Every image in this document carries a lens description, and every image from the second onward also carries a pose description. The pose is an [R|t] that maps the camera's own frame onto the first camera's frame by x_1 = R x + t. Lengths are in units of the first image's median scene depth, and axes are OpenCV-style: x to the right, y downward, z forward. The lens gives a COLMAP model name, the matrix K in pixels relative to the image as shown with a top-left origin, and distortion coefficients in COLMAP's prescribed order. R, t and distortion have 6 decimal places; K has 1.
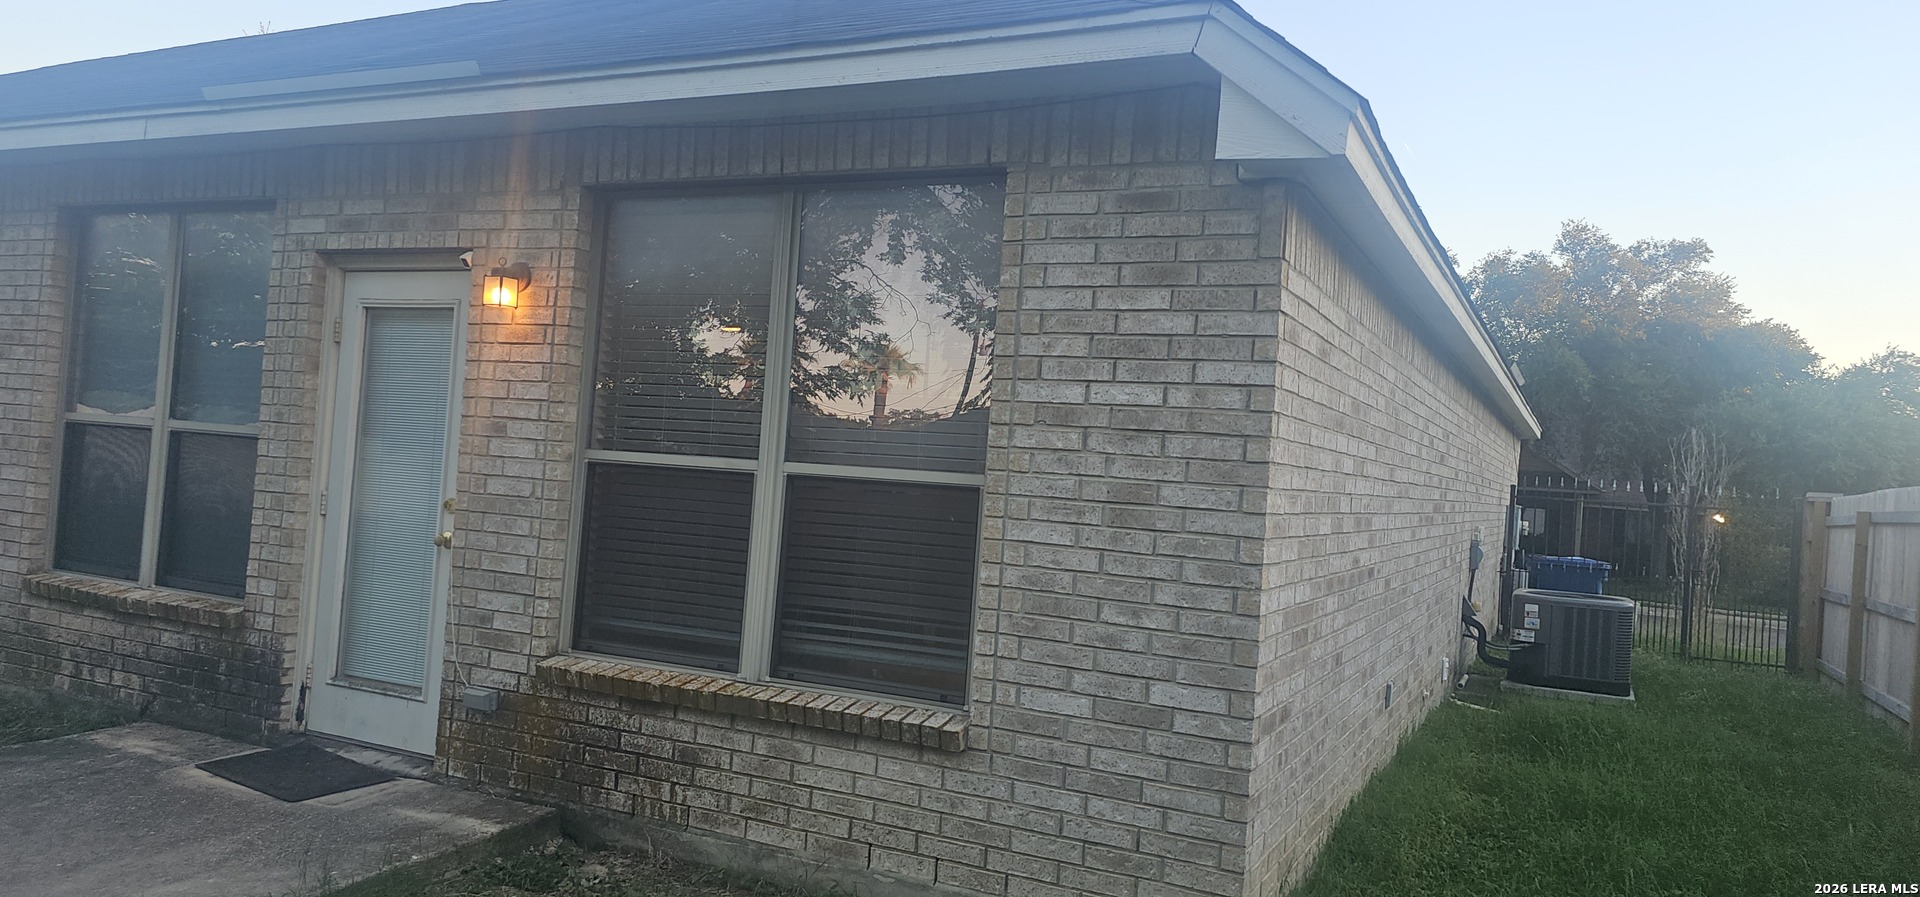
lens RADIAL K [[1286.1, 0, 960.7], [0, 1286.1, 455.2], [0, 0, 1]] dist [0.054798, -0.044297]
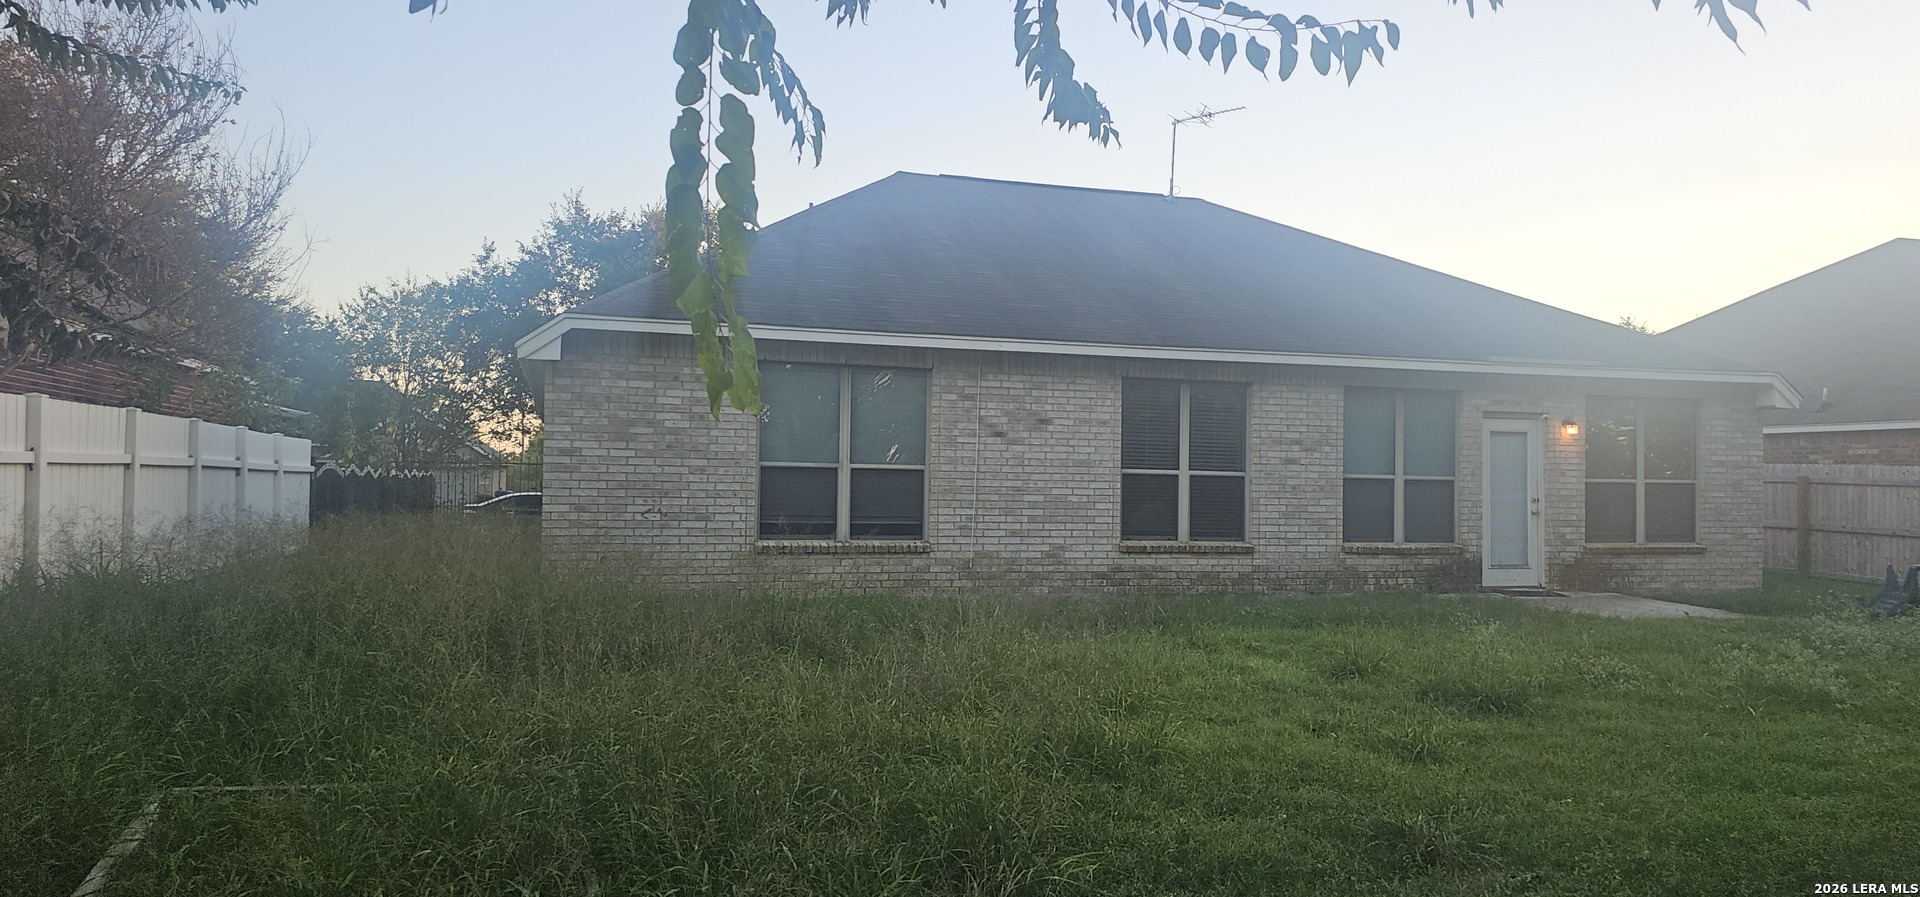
lens RADIAL K [[1286.1, 0, 960.5], [0, 1286.1, 443.7], [0, 0, 1]] dist [0.054798, -0.044297]
pose [[0.731417, -0.044739, 0.680462, -3.150054], [0.024302, 0.998922, 0.039555, -0.223121], [-0.681498, -0.012395, 0.731715, -0.242096]]
